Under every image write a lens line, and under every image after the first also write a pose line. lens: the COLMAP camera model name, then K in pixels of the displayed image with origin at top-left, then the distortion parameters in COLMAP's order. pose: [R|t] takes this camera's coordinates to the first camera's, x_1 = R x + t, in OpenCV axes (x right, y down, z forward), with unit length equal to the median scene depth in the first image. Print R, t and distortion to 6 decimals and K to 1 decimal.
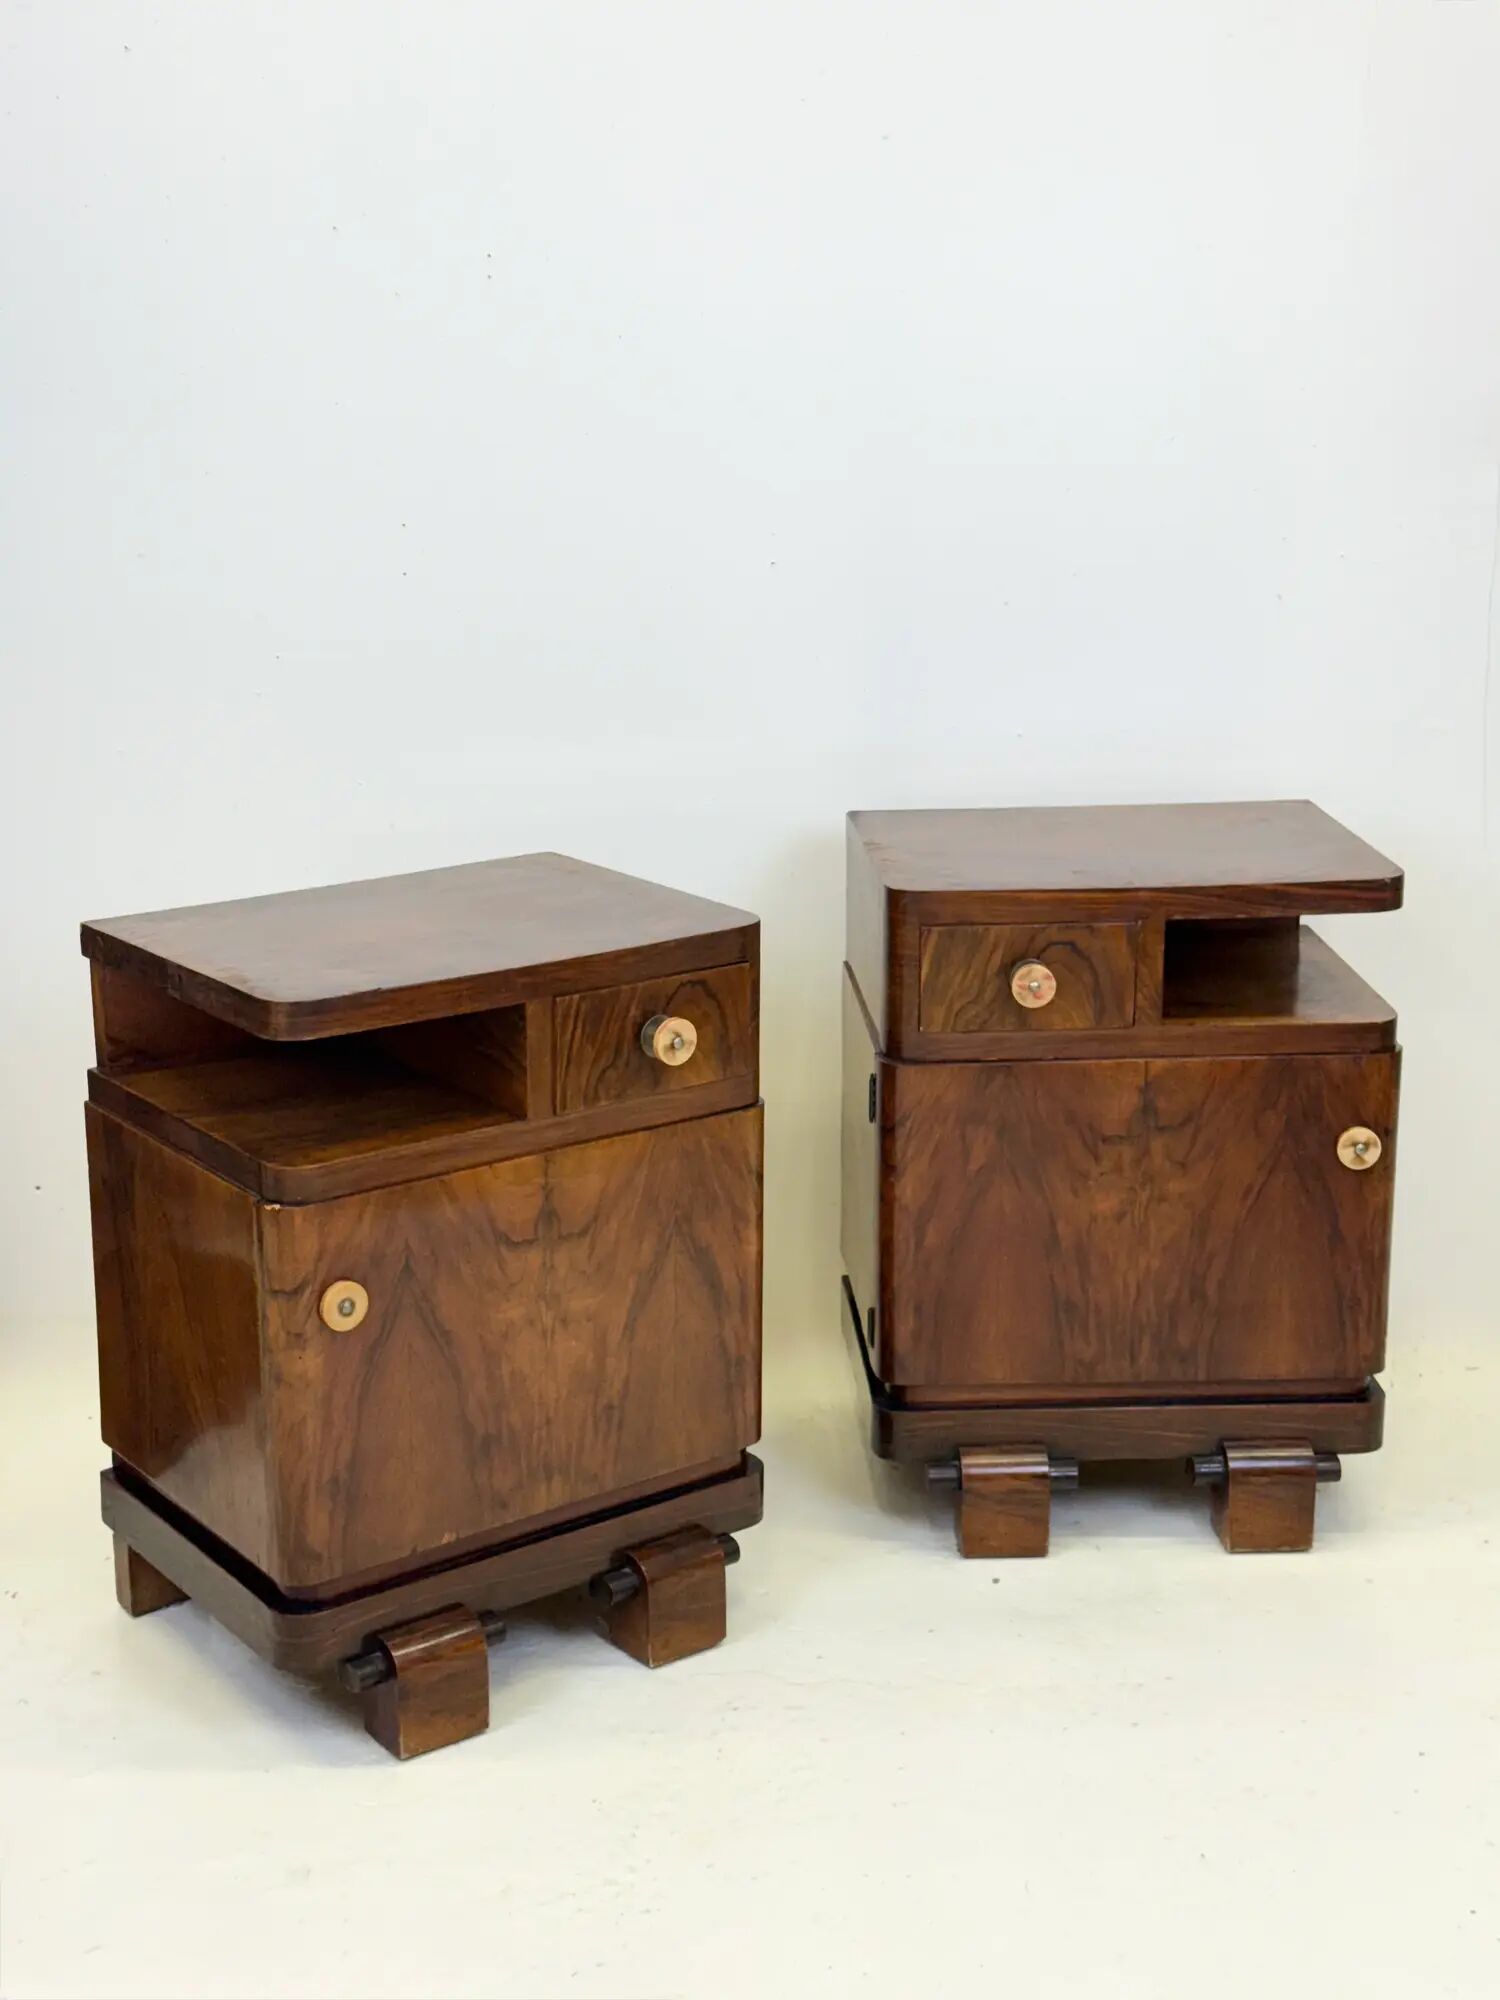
lens RADIAL K [[2783.2, 0, 750.0], [0, 2783.2, 1000.0], [0, 0, 1]] dist [0.154480, -0.011564]
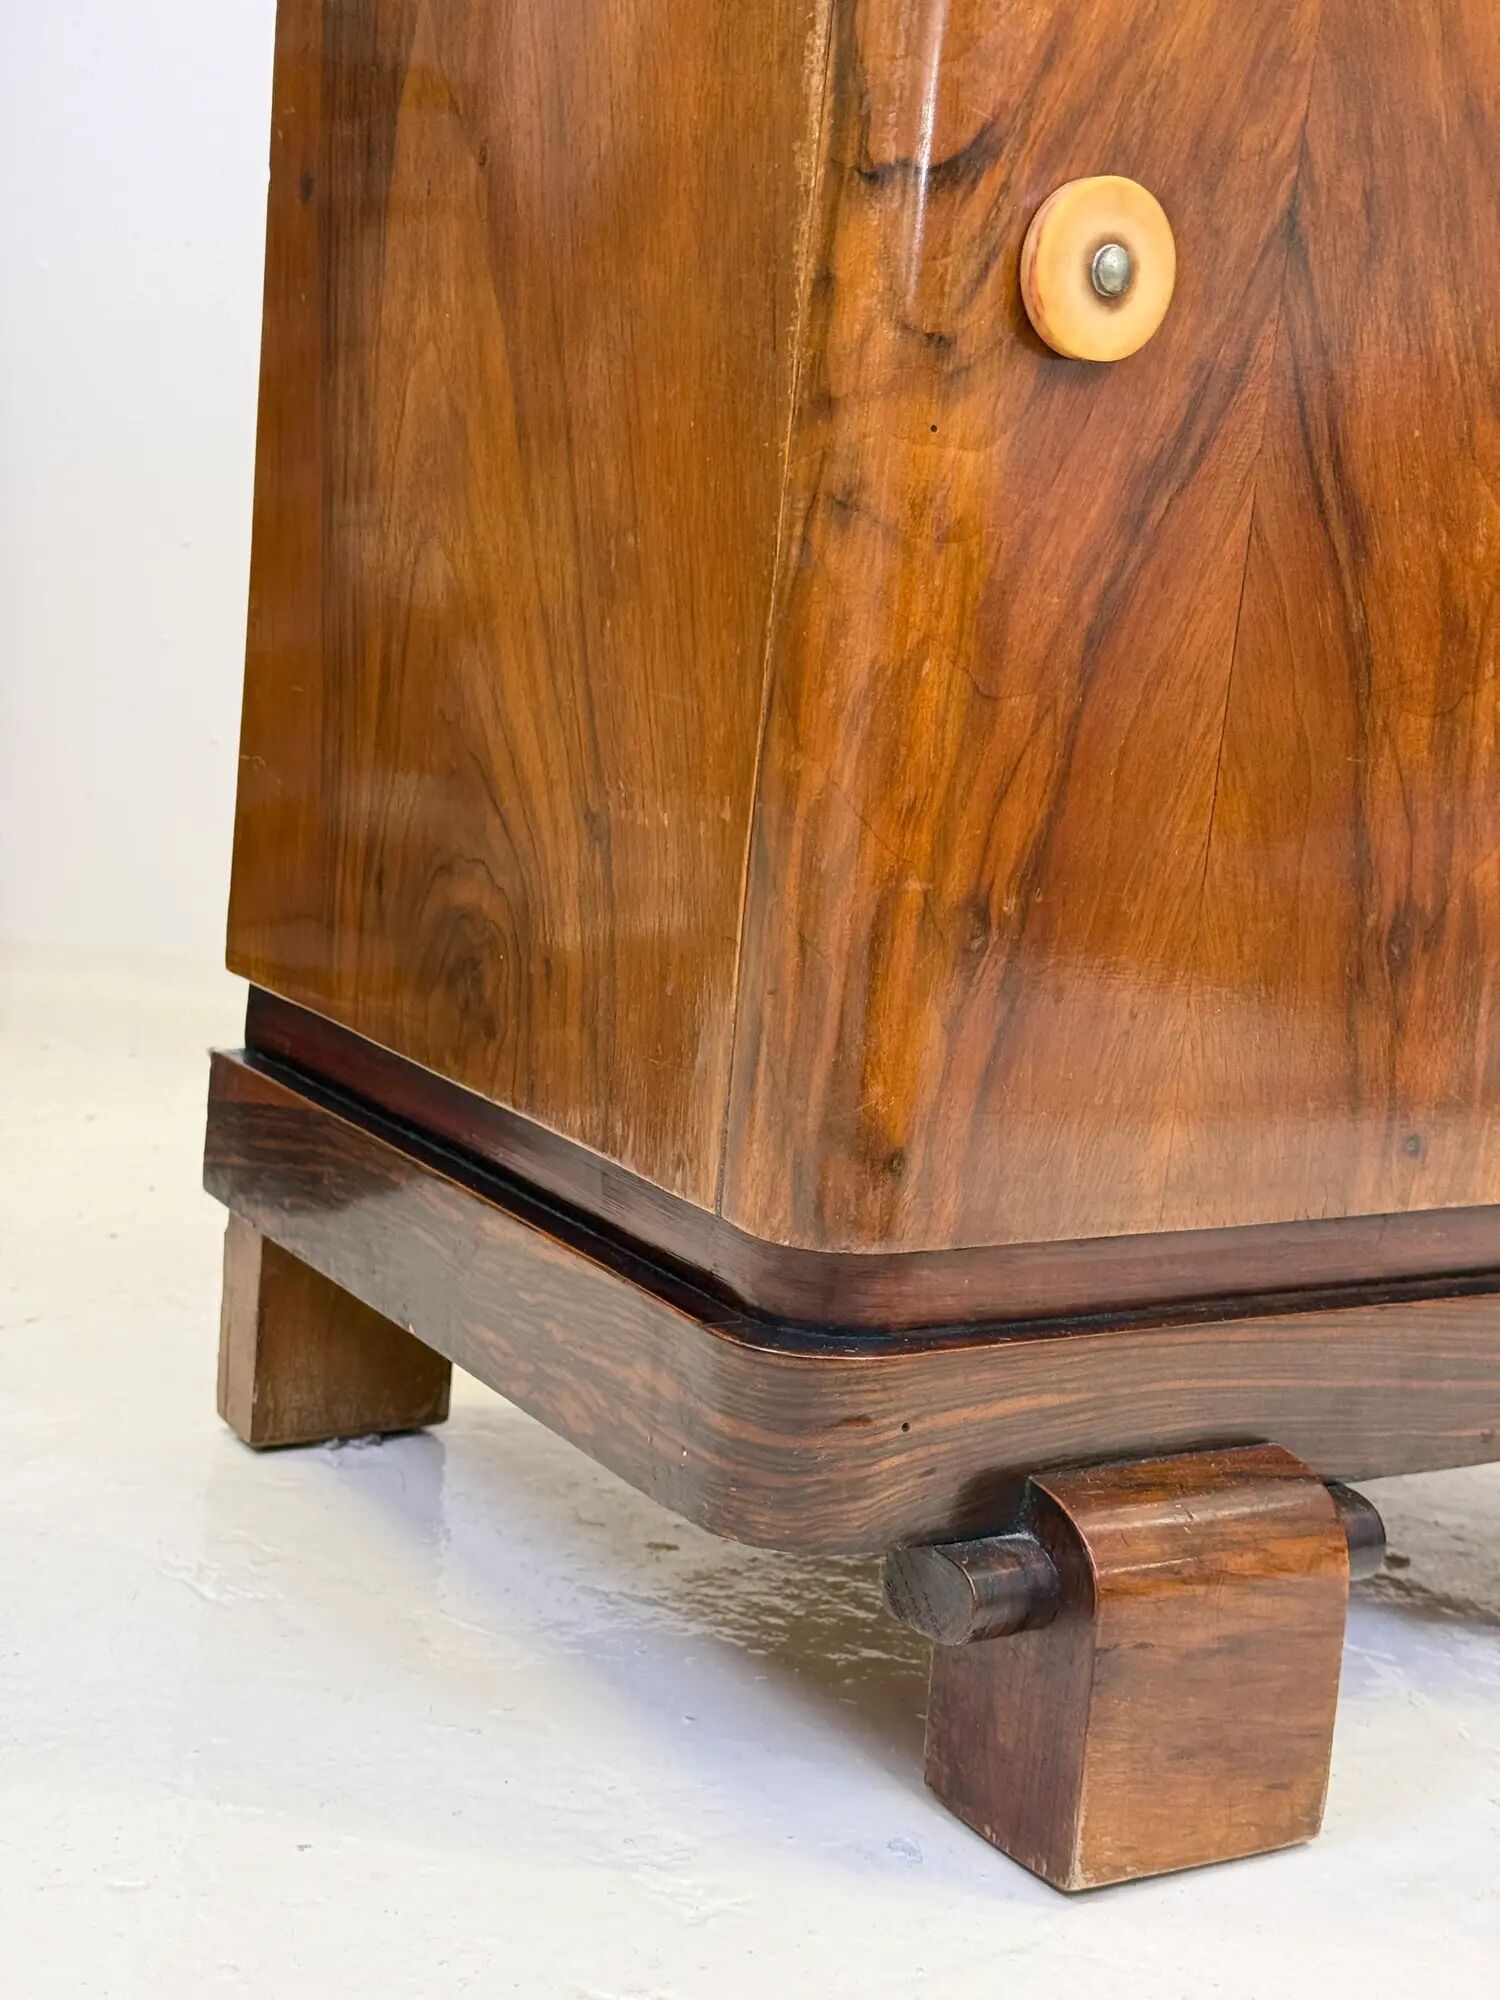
lens RADIAL K [[2814.1, 0, 748.2], [0, 2814.1, 1008.3], [0, 0, 1]] dist [0.174721, -0.284621]
pose [[0.993082, 0.100518, -0.060702, -0.146315], [-0.105351, 0.991006, -0.082513, 0.199935], [0.051862, 0.088337, 0.994740, 0.669793]]
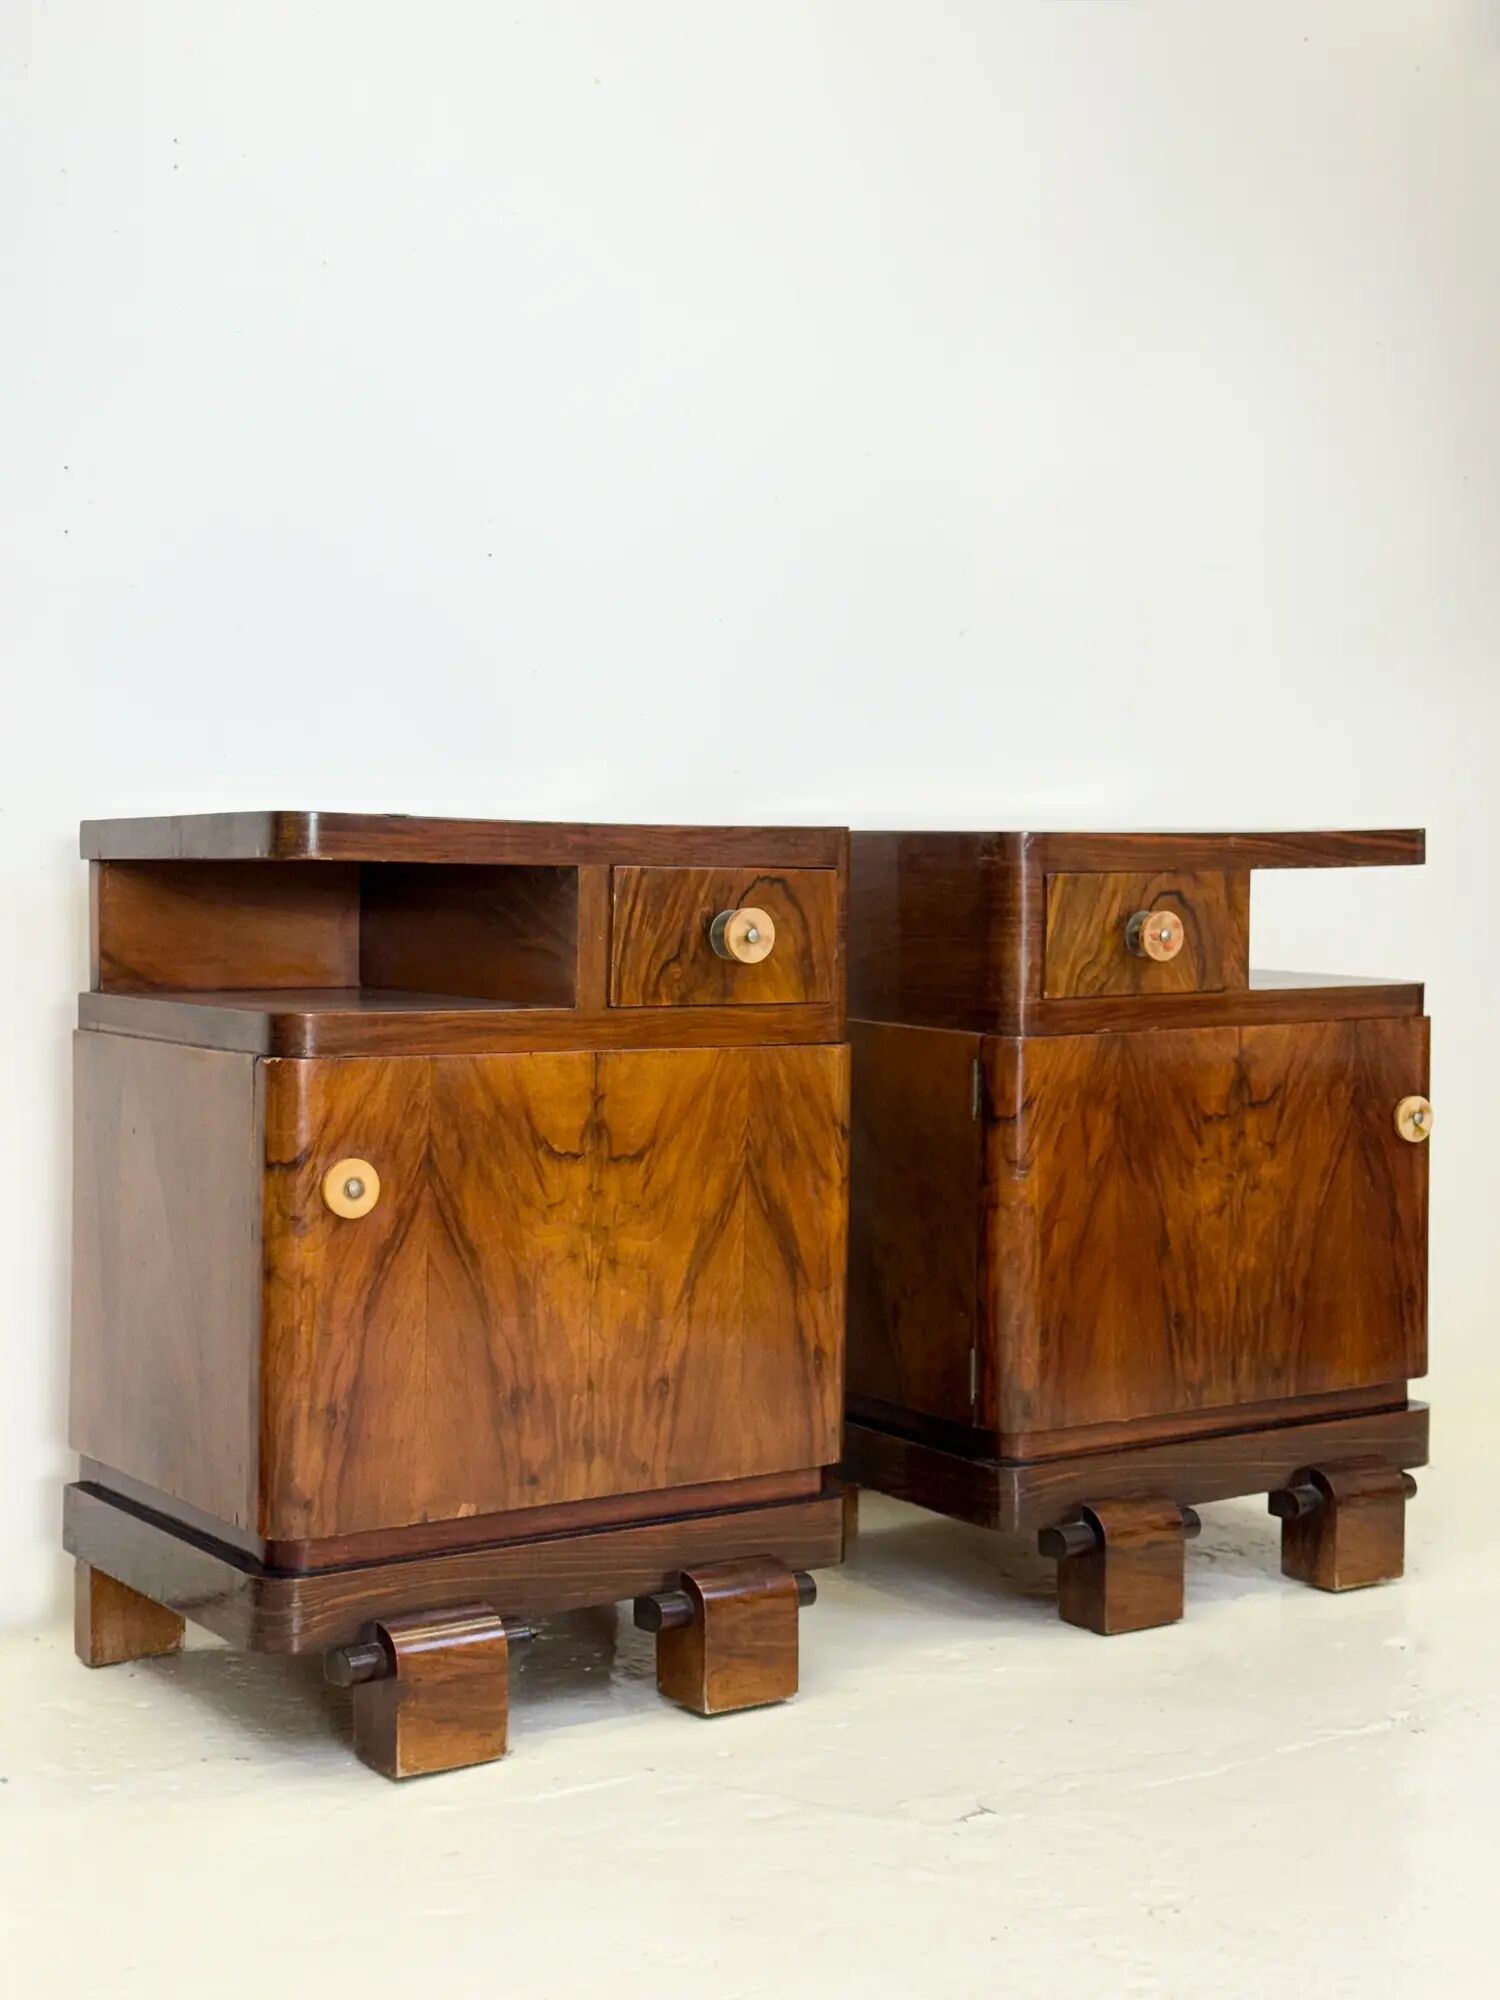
lens RADIAL K [[2776.6, 0, 746.3], [0, 2776.6, 1017.7], [0, 0, 1]] dist [0.142613, 0.001607]
pose [[0.999321, 0.013157, -0.034420, 0.002155], [-0.020108, 0.977464, -0.210141, 0.219274], [0.030880, 0.210690, 0.977065, 0.160383]]
